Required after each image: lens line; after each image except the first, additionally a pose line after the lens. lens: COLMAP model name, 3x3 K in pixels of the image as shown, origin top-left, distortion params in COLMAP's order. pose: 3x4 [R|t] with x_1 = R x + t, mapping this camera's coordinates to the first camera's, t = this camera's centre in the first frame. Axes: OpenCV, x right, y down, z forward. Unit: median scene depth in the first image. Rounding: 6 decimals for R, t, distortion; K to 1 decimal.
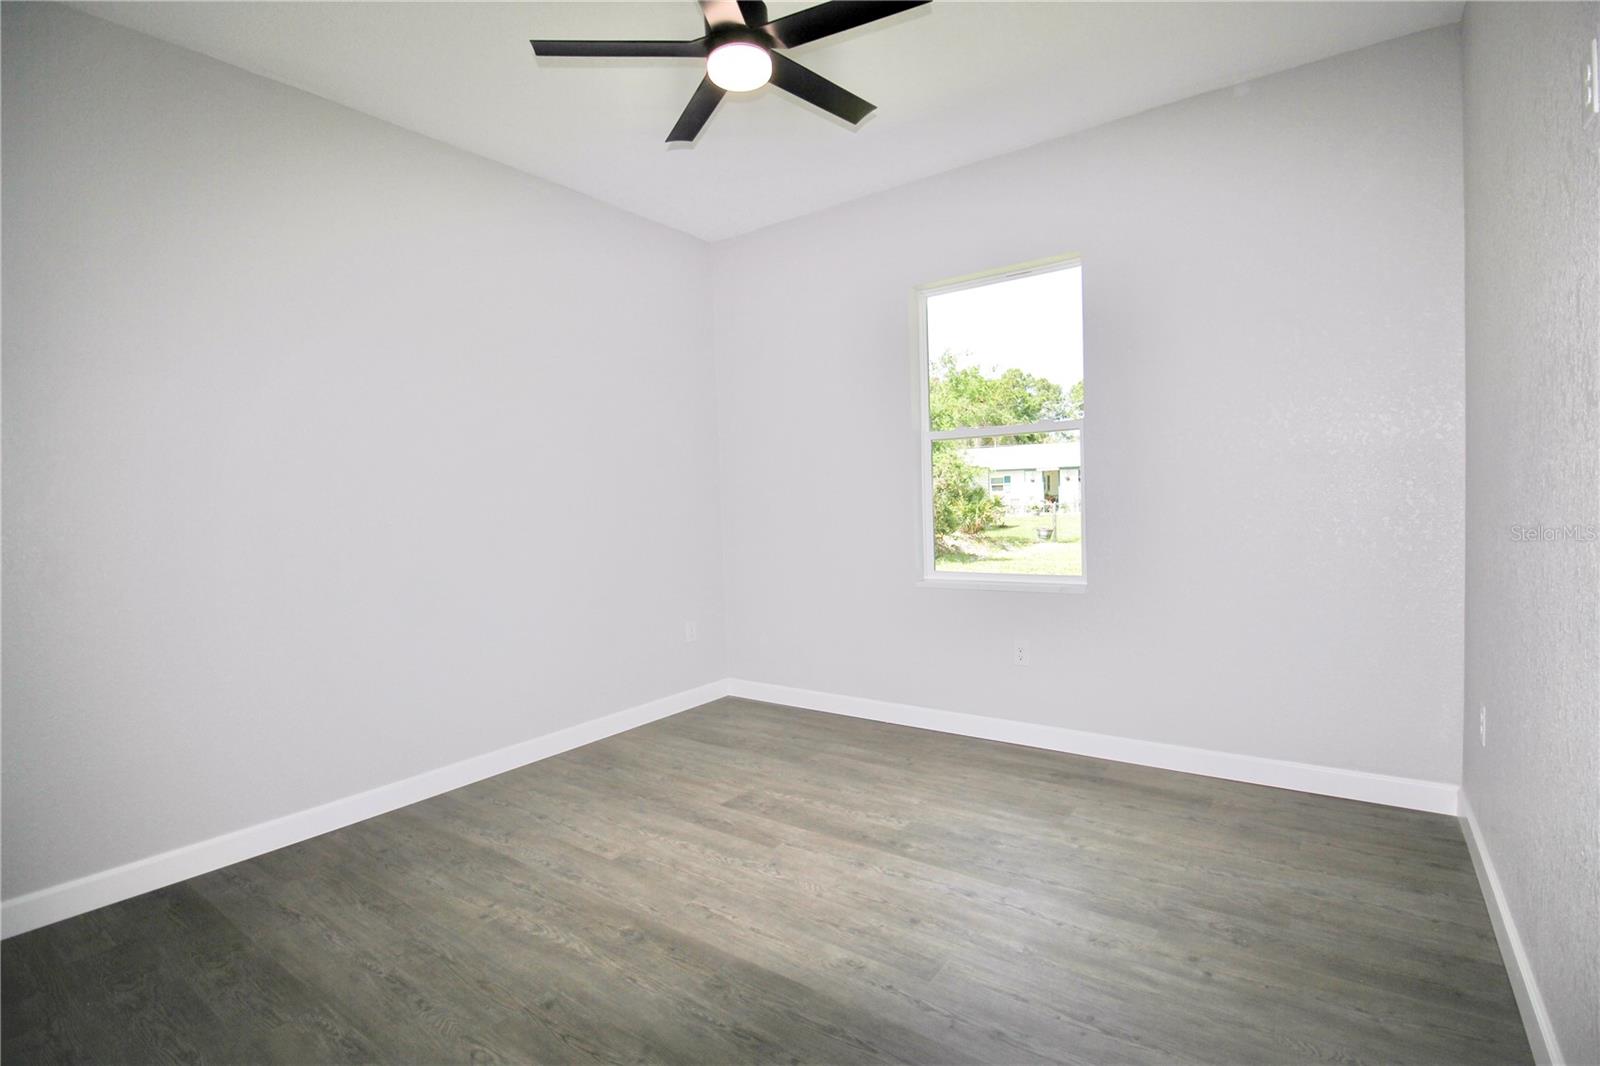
lens RADIAL K [[752.3, 0, 800.6], [0, 752.3, 527.2], [0, 0, 1]] dist [0.004805, 0.000299]
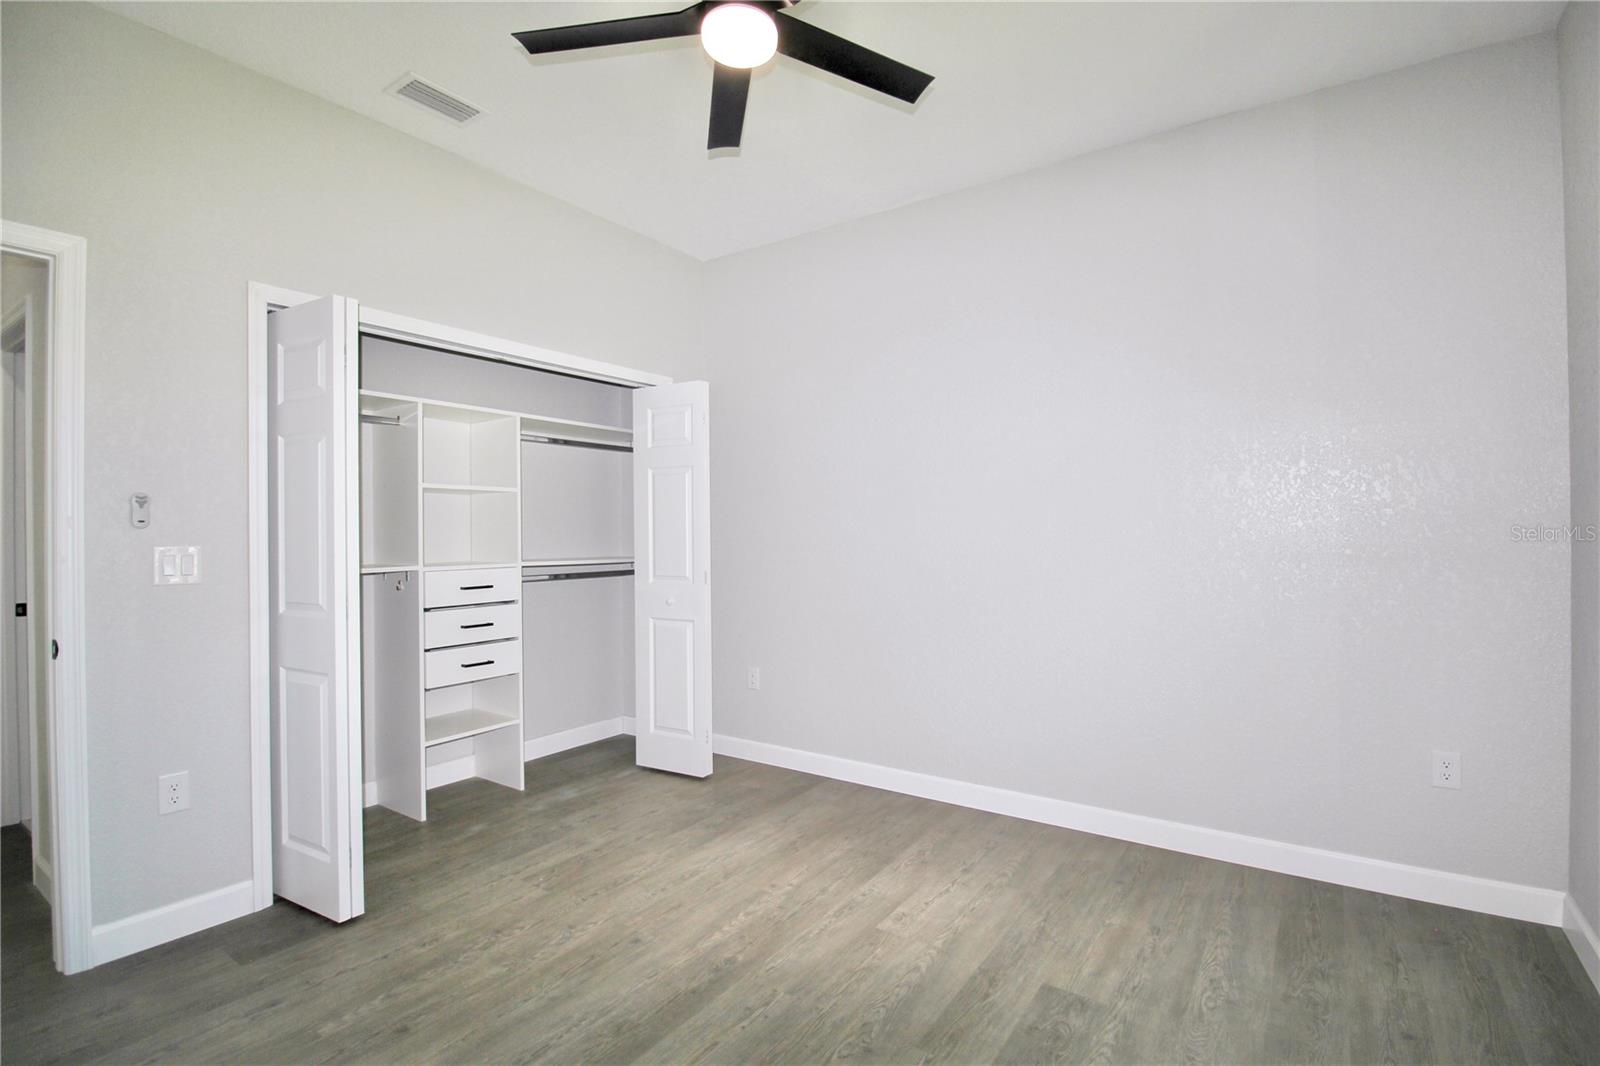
lens RADIAL K [[752.3, 0, 799.4], [0, 752.3, 532.9], [0, 0, 1]] dist [0.004805, 0.000299]
pose [[0.011501, 0.021135, -0.999710, 0.572146], [-0.021218, 0.999557, 0.020887, -0.036157], [0.999709, 0.020972, 0.011945, 0.812601]]
